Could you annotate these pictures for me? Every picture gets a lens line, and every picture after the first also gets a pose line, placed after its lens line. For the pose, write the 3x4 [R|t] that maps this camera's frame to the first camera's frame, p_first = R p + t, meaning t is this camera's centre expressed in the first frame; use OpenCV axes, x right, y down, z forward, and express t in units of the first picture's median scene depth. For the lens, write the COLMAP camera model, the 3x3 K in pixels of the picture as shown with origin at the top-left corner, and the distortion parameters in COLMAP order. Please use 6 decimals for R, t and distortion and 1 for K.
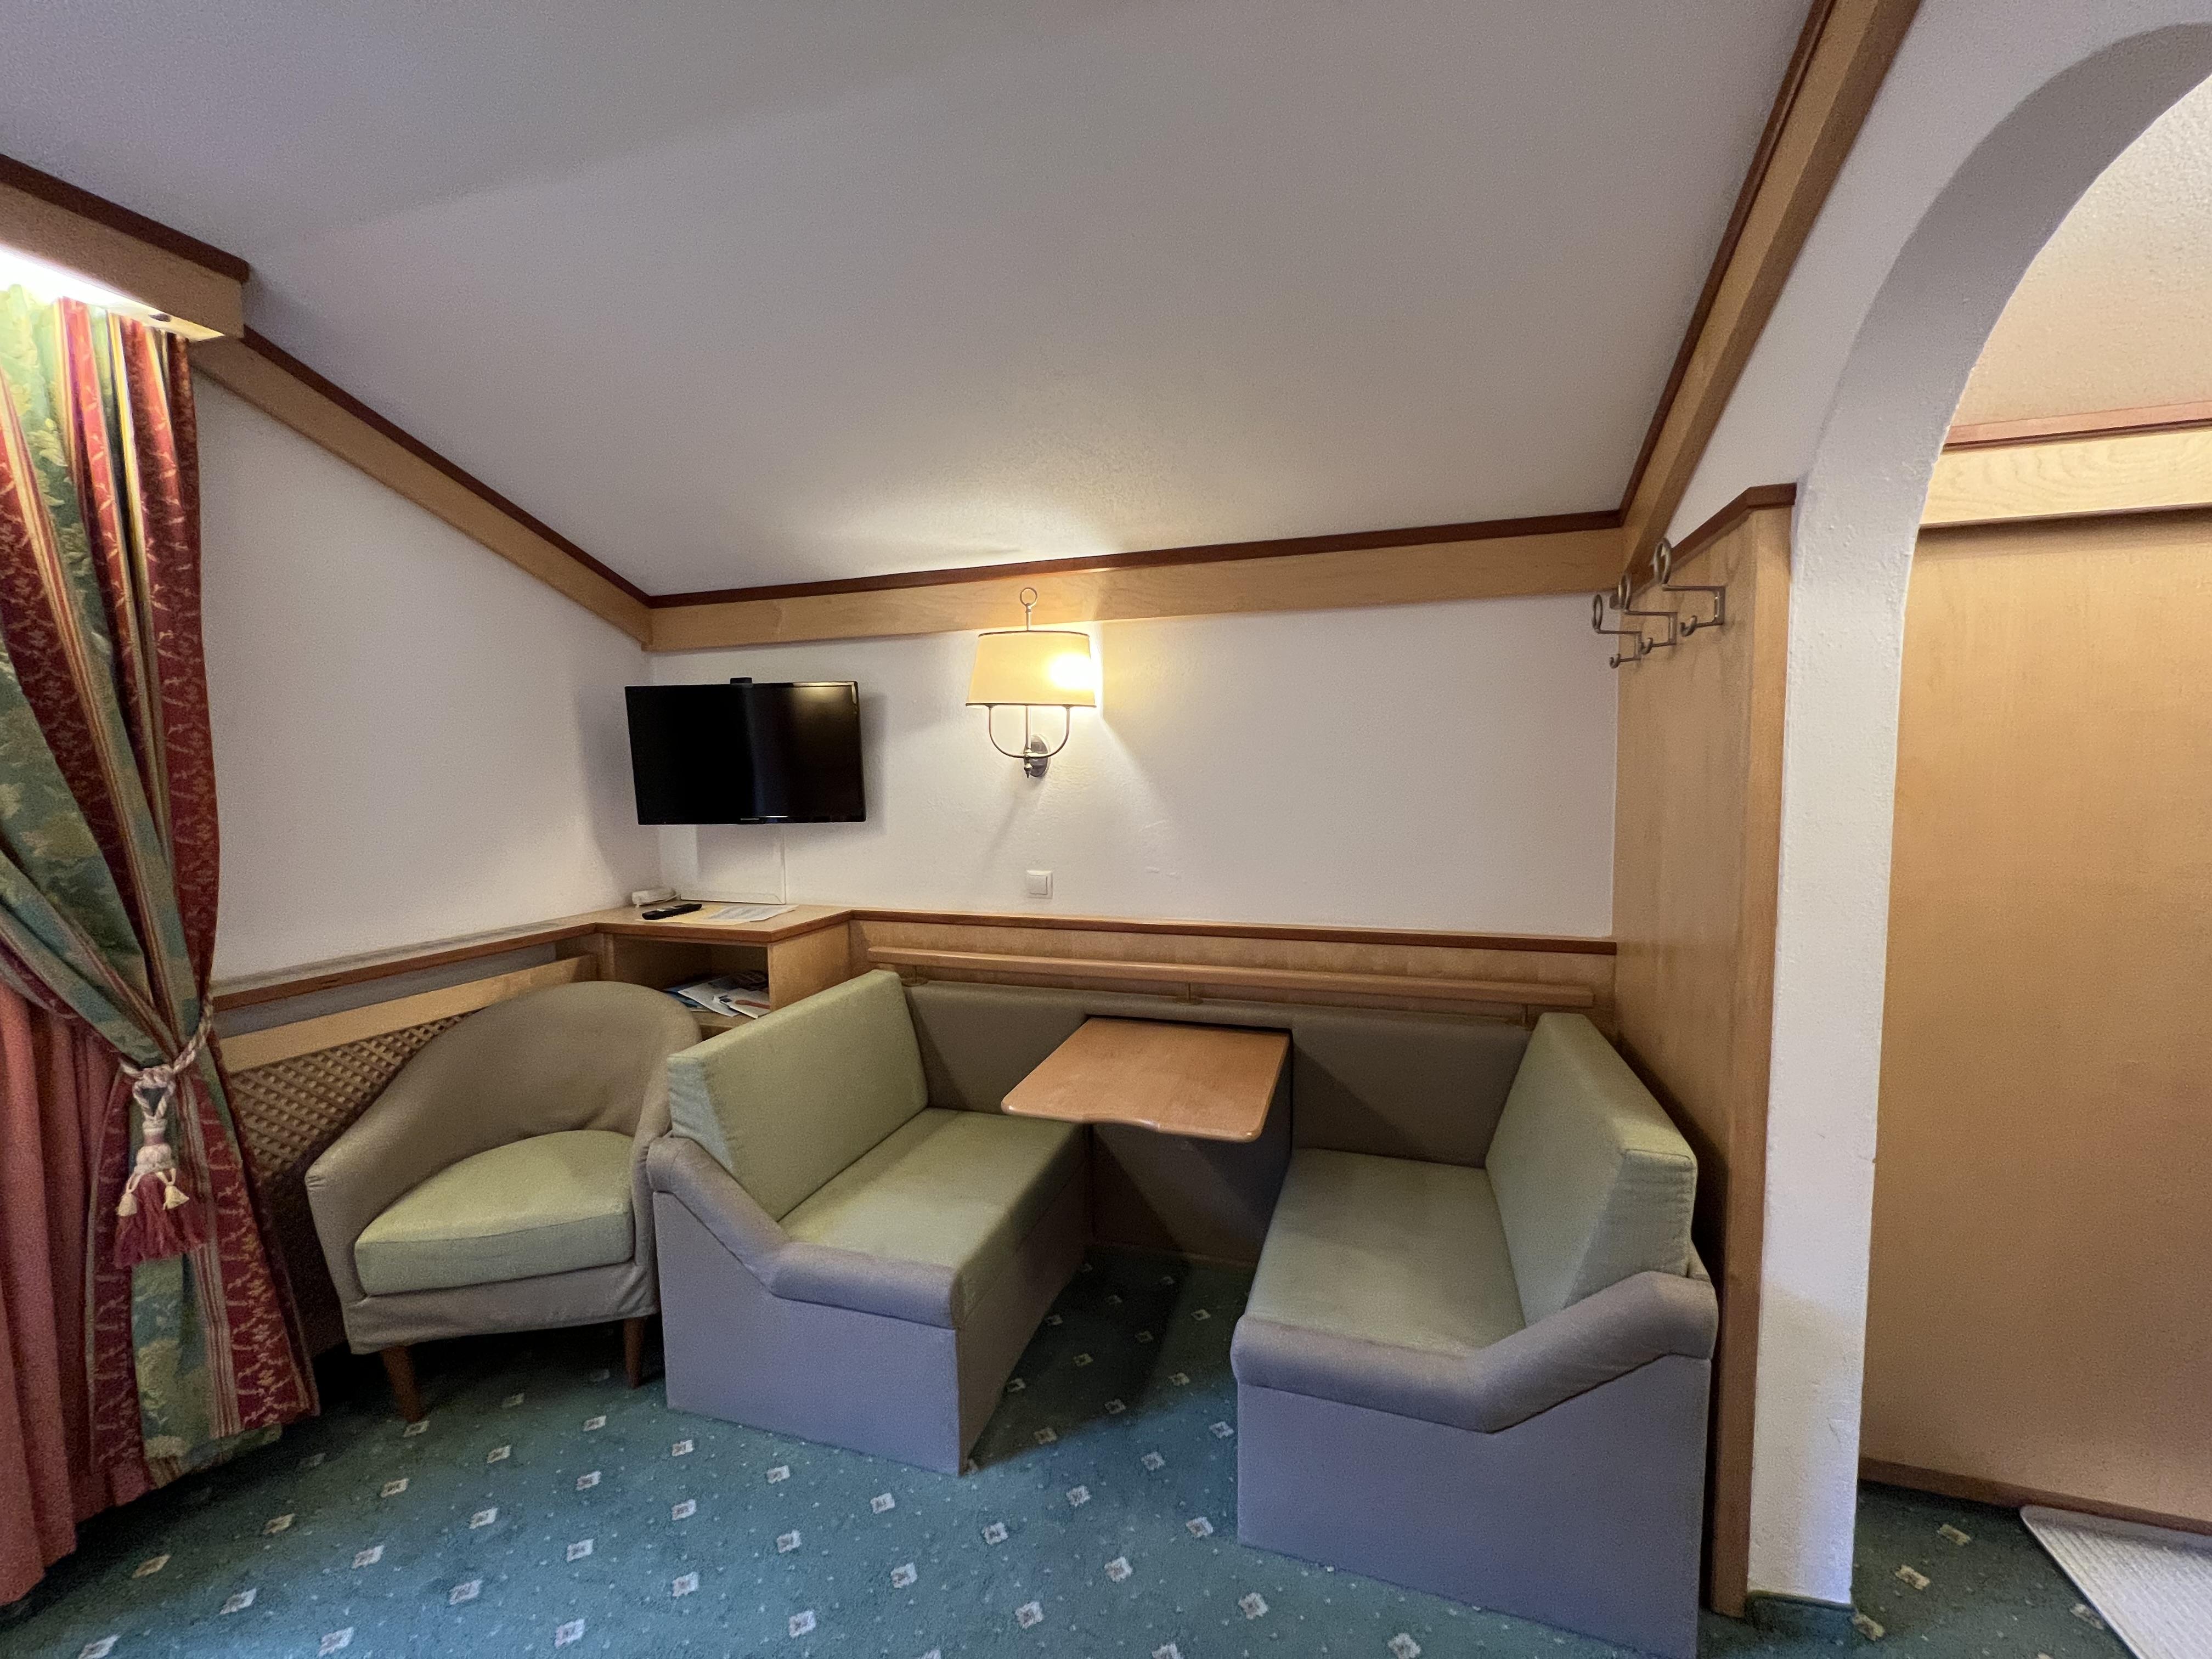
lens RADIAL K [[887.5, 0, 1106.0], [0, 887.5, 829.5], [0, 0, 1]] dist [-0.001427, 0.000129]
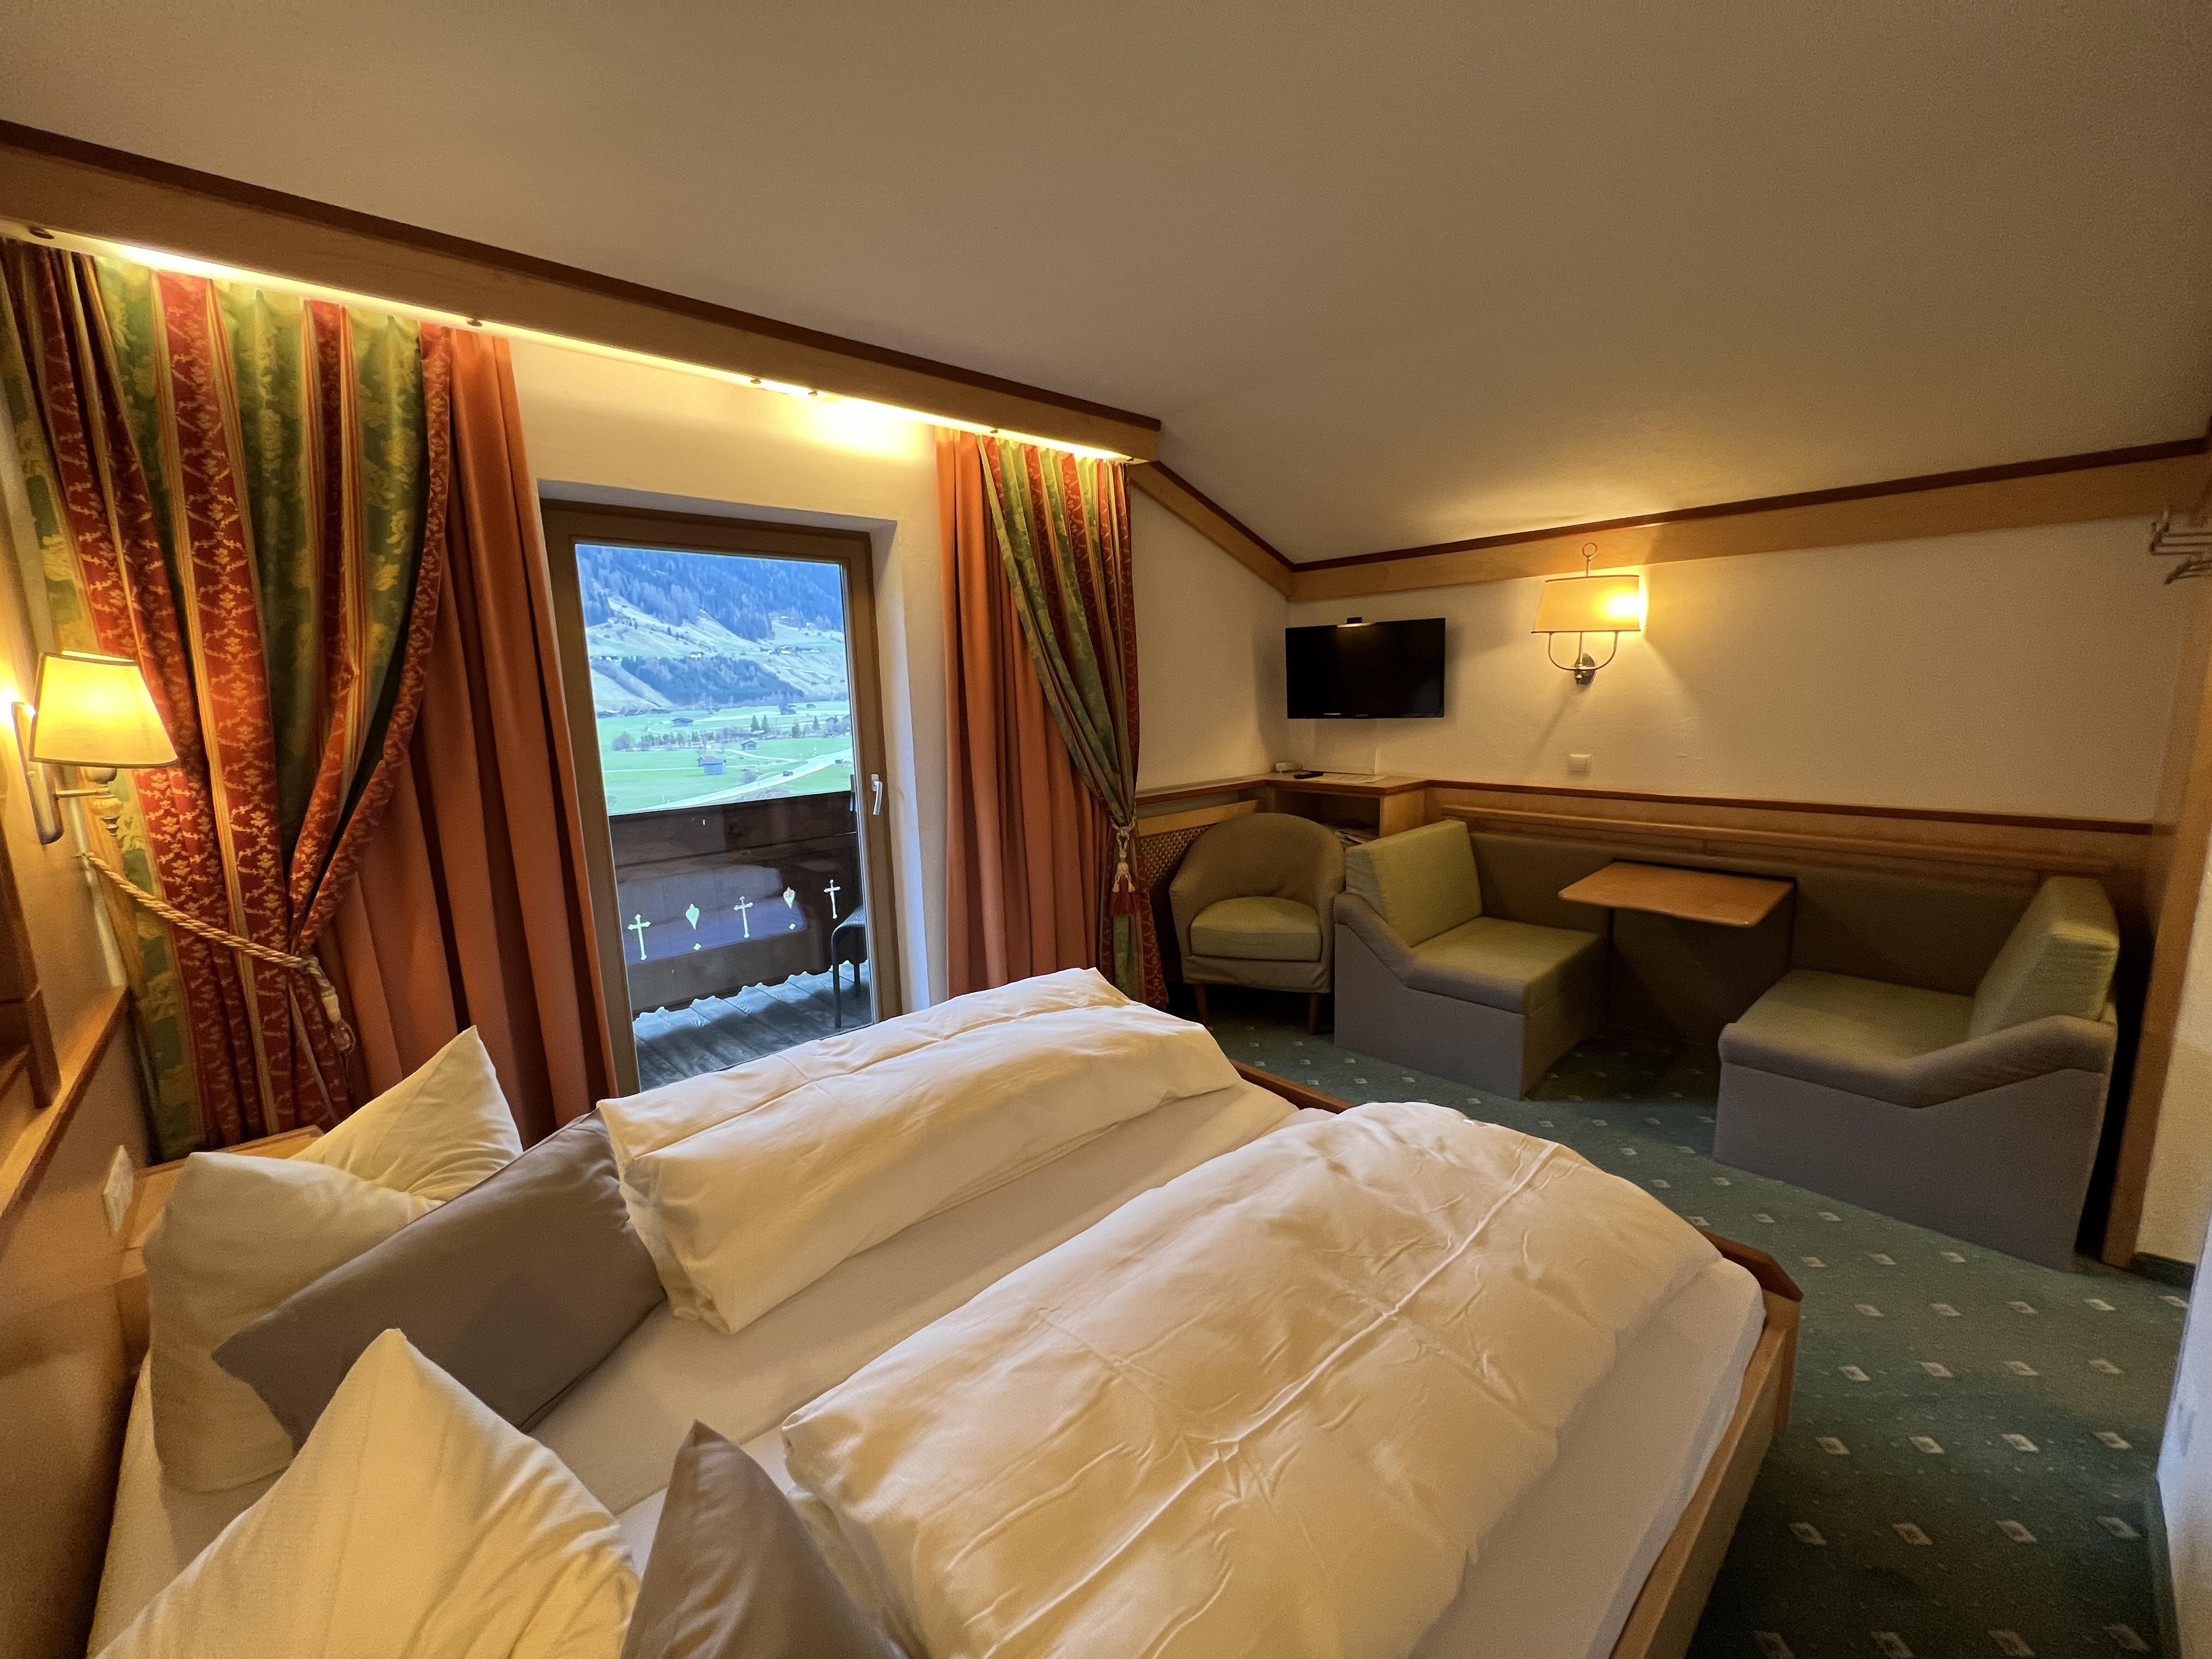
lens RADIAL K [[887.5, 0, 1106.0], [0, 887.5, 829.5], [0, 0, 1]] dist [-0.001427, 0.000129]
pose [[0.874273, 0.067168, -0.480765, -0.061568], [-0.017610, 0.994118, 0.106866, 0.035149], [0.485115, -0.084964, 0.870313, -0.667029]]
